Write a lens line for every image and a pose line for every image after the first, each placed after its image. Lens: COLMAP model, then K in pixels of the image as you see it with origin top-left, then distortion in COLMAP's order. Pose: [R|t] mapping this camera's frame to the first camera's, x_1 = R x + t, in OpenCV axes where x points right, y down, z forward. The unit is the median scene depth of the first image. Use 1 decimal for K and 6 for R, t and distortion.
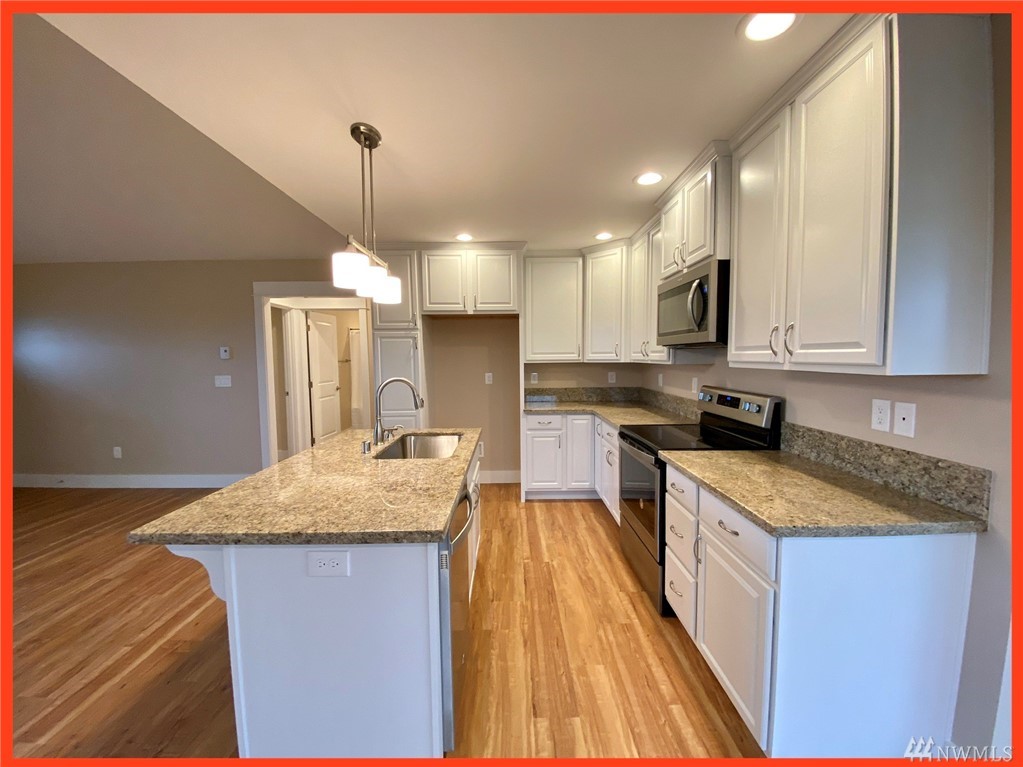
lens RADIAL K [[422.2, 0, 512.7], [0, 422.2, 384.4], [0, 0, 1]] dist [0.027490, -0.023807]
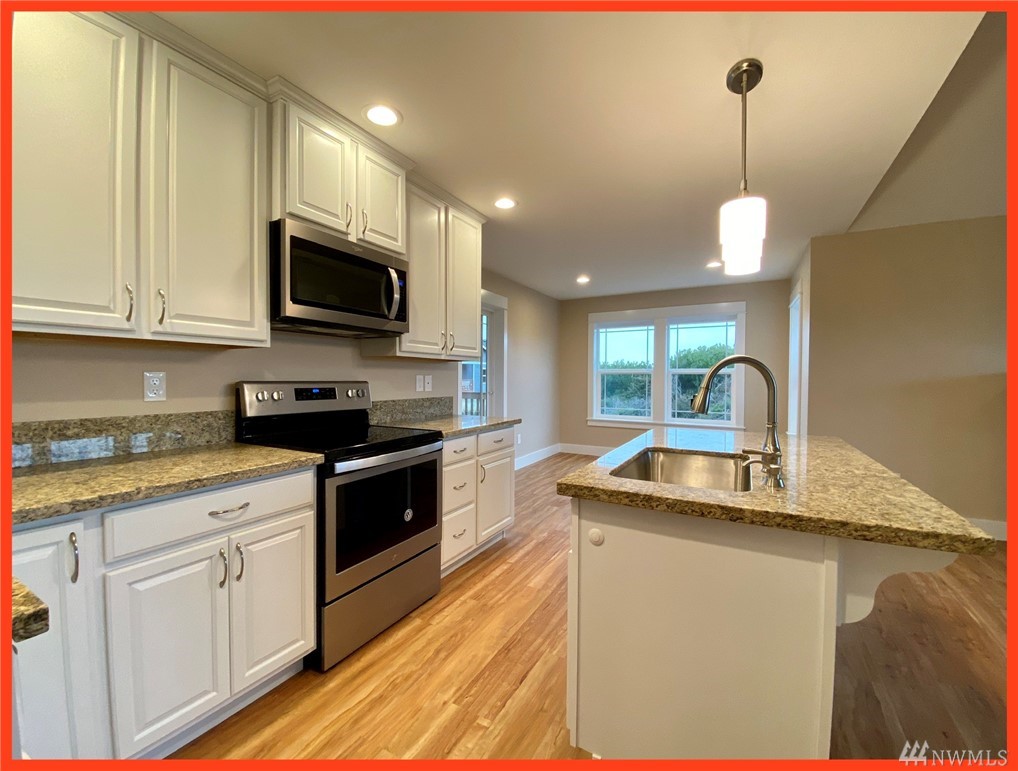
lens RADIAL K [[421.9, 0, 509.0], [0, 421.9, 385.5], [0, 0, 1]] dist [0.058682, -0.036445]
pose [[-0.872529, -0.009705, 0.488466, -0.313474], [0.031858, 0.996545, 0.076705, -0.037478], [-0.487523, 0.082489, -0.869205, 1.807811]]
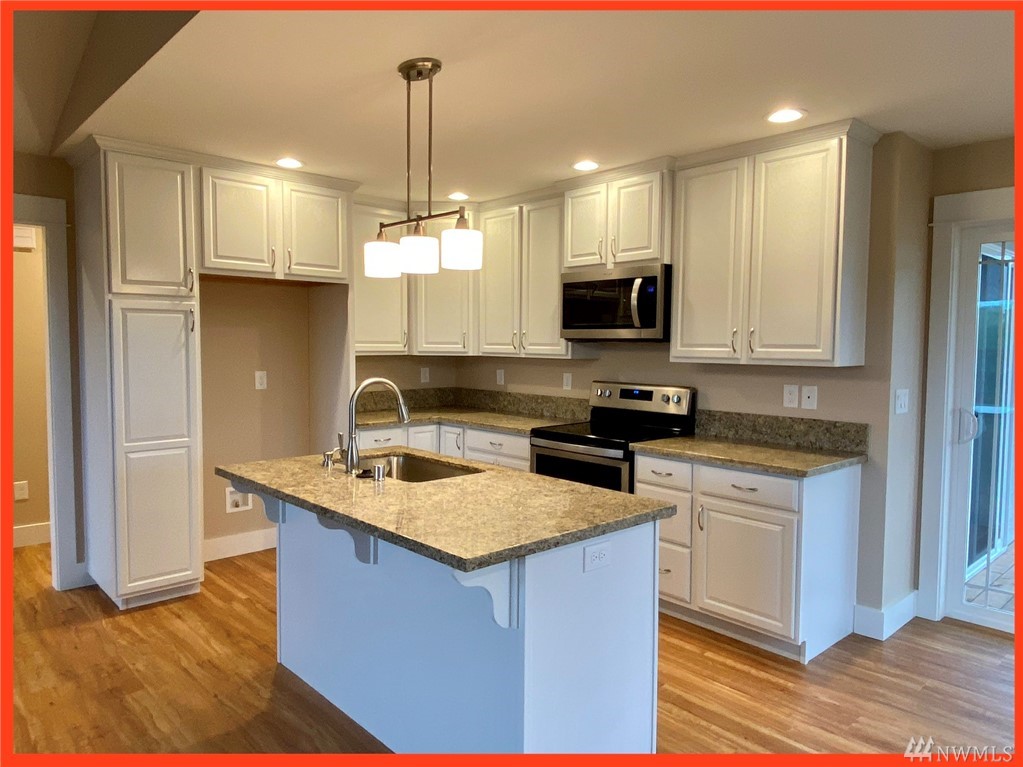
lens RADIAL K [[708.0, 0, 528.6], [0, 708.0, 384.0], [0, 0, 1]] dist [0.072181, -0.001637]
pose [[0.722273, -0.024465, 0.691175, -0.996276], [0.029719, 0.999549, 0.004325, -0.001870], [-0.690969, 0.017417, 0.722674, -0.070897]]
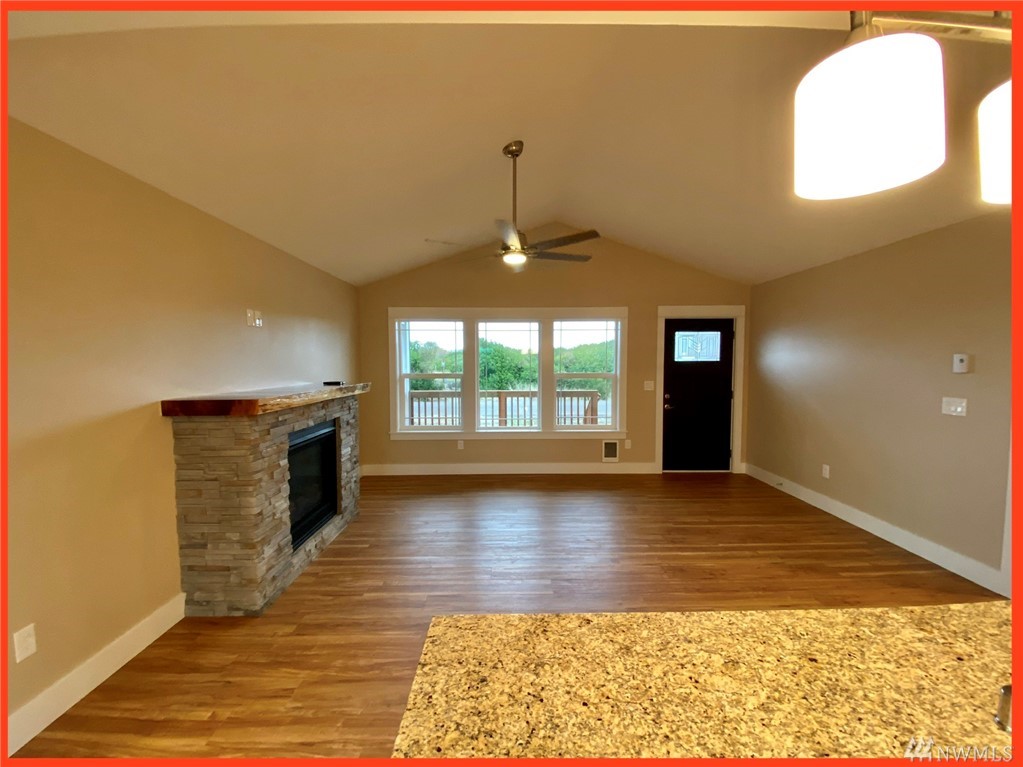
lens RADIAL K [[422.2, 0, 512.7], [0, 422.2, 384.4], [0, 0, 1]] dist [0.027490, -0.023807]
pose [[0.004290, 0.061506, -0.998098, -0.075387], [-0.061365, 0.996242, 0.061128, -0.077060], [0.998106, 0.060986, 0.008048, 0.617410]]
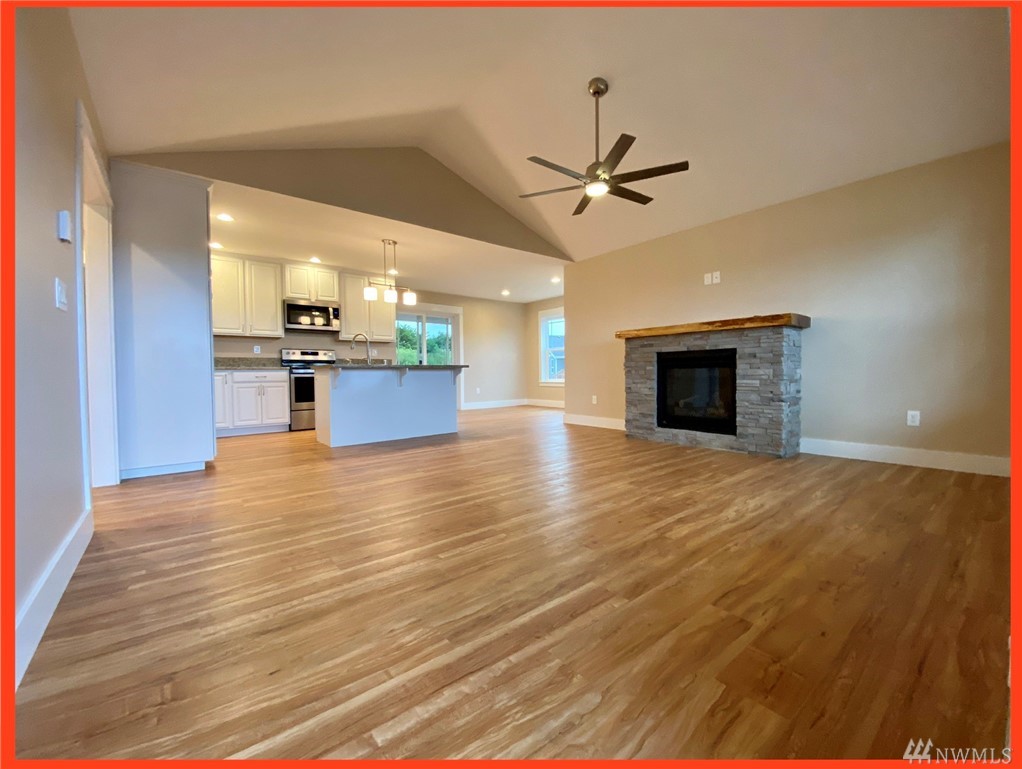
lens RADIAL K [[423.6, 0, 511.0], [0, 423.6, 384.5], [0, 0, 1]] dist [0.058682, -0.036445]
pose [[-0.610849, -0.008234, 0.791705, -2.576175], [0.067238, 0.995794, 0.062235, 0.164273], [-0.788887, 0.091249, -0.607726, 1.862806]]
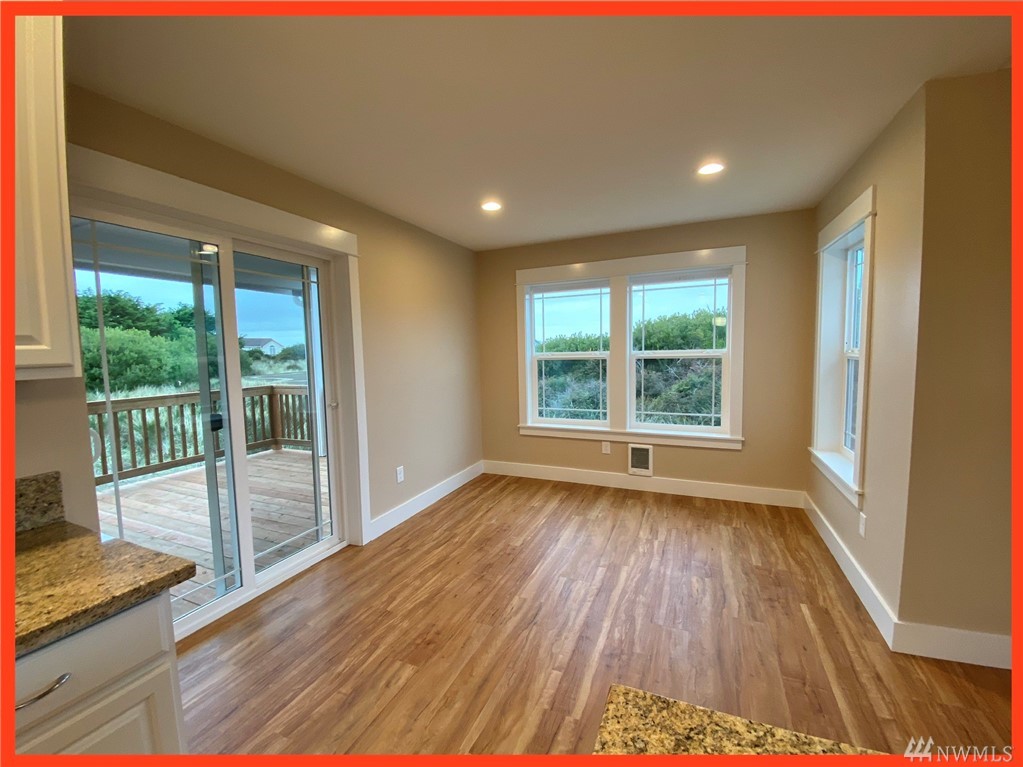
lens RADIAL K [[422.2, 0, 512.7], [0, 422.2, 384.4], [0, 0, 1]] dist [0.027490, -0.023807]
pose [[-0.915099, -0.008085, 0.403148, -0.140233], [0.053014, 0.988708, 0.140163, -0.045014], [-0.399729, 0.149635, -0.904337, 0.804504]]
